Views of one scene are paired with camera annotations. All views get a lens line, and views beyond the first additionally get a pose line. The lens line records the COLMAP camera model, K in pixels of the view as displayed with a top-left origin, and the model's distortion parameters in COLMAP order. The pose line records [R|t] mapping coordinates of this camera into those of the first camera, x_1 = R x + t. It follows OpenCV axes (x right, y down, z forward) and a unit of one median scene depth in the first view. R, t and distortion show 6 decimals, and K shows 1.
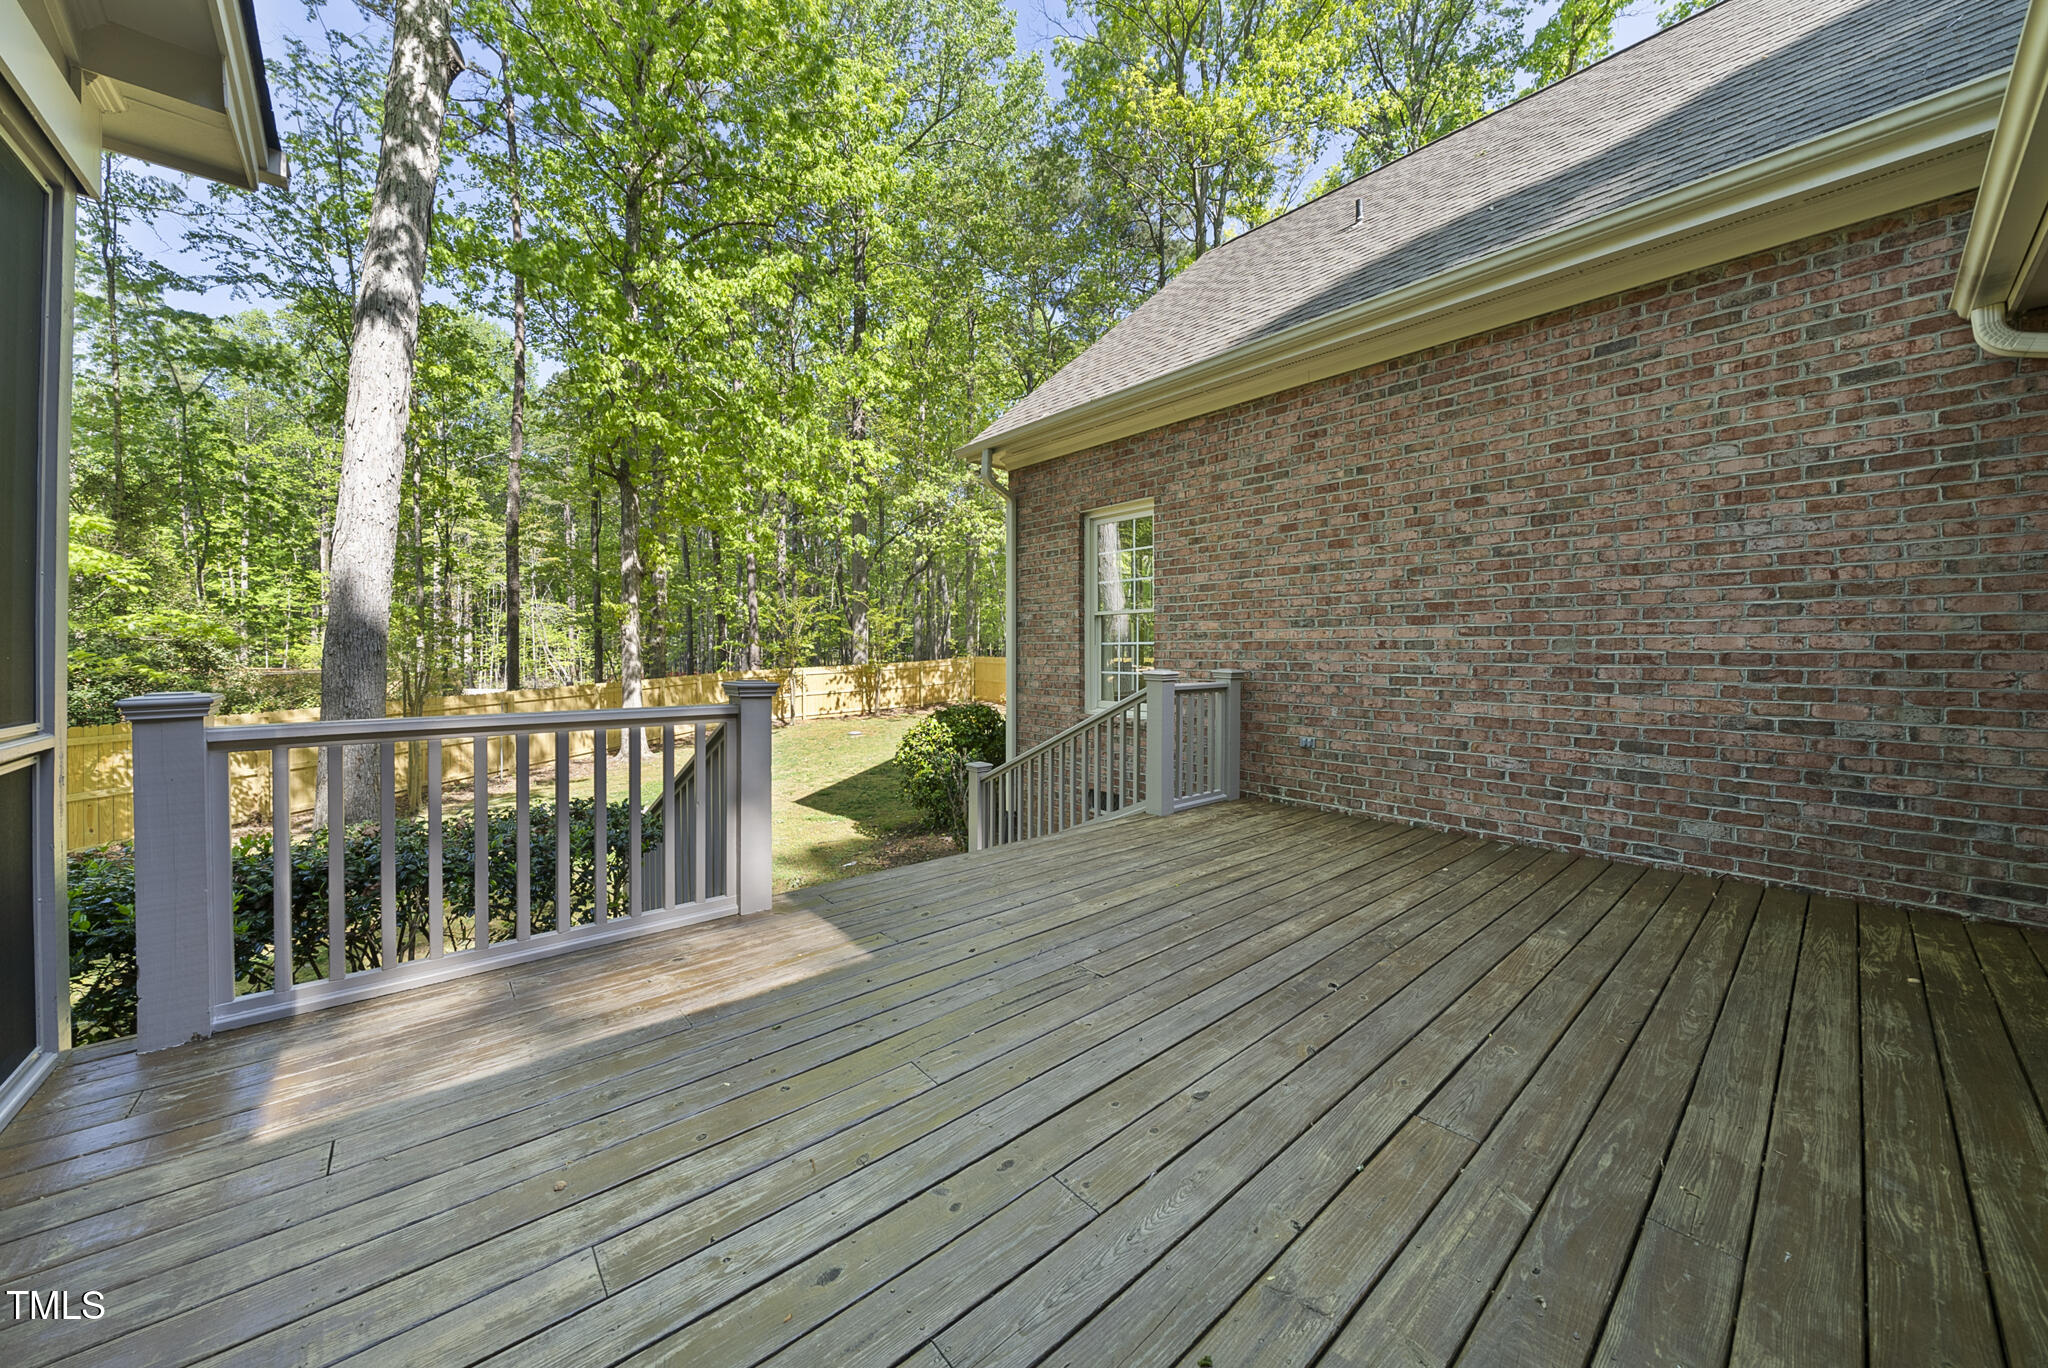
lens RADIAL K [[710.5, 0, 1027.3], [0, 710.5, 661.5], [0, 0, 1]] dist [-0.006455, 0.000106]
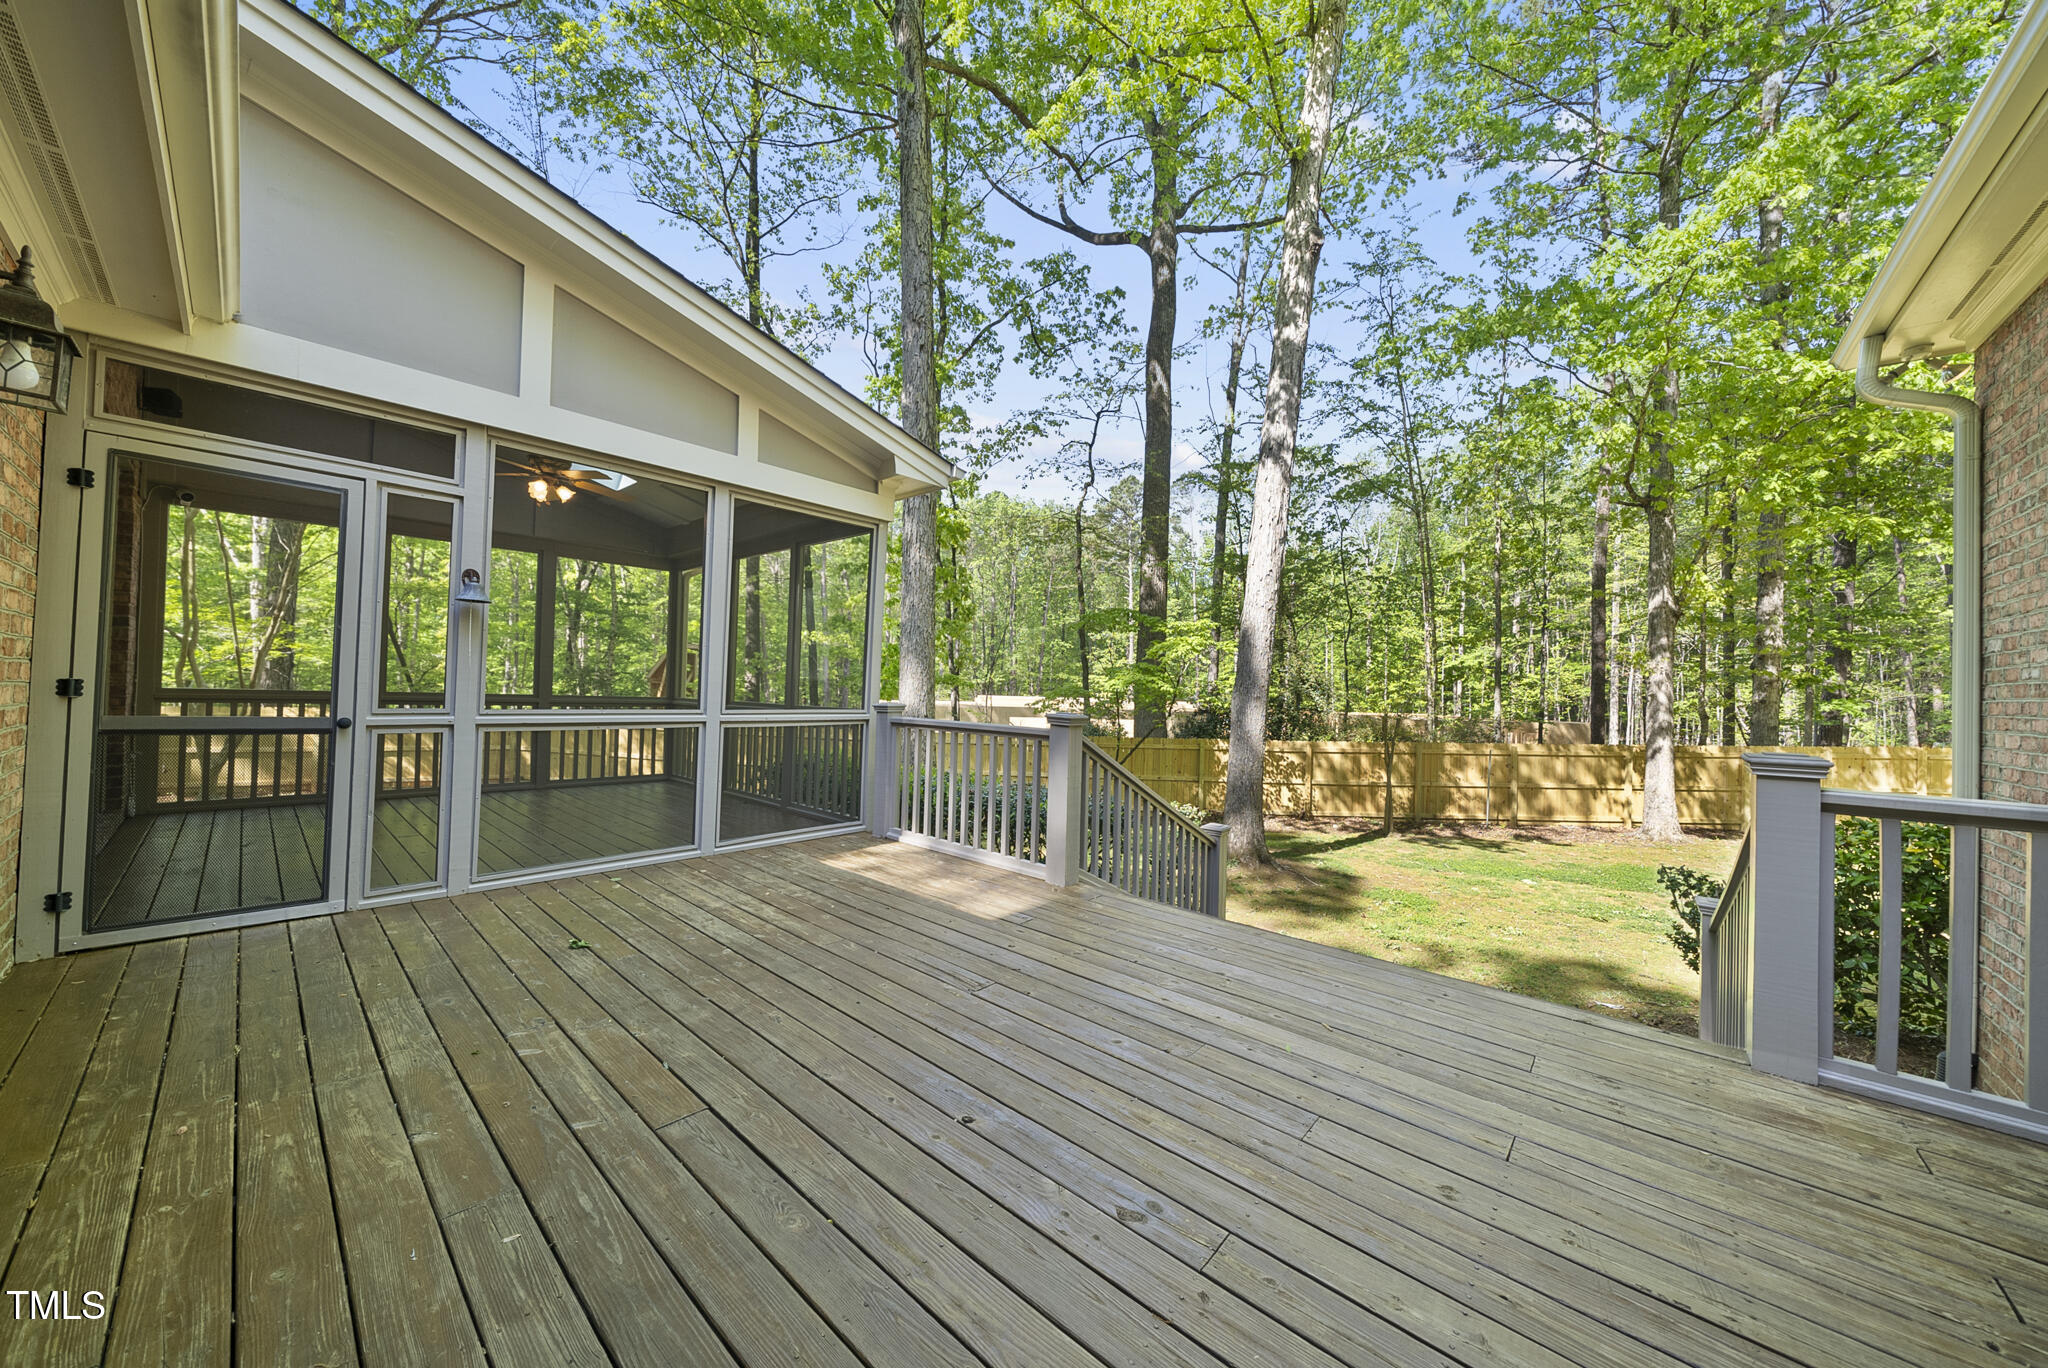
lens RADIAL K [[710.5, 0, 999.7], [0, 710.5, 680.8], [0, 0, 1]] dist [-0.006455, 0.000106]
pose [[0.116376, -0.007956, -0.993173, 0.614838], [-0.043878, 0.998950, -0.013144, -0.006598], [0.992236, 0.045108, 0.115905, 0.470274]]
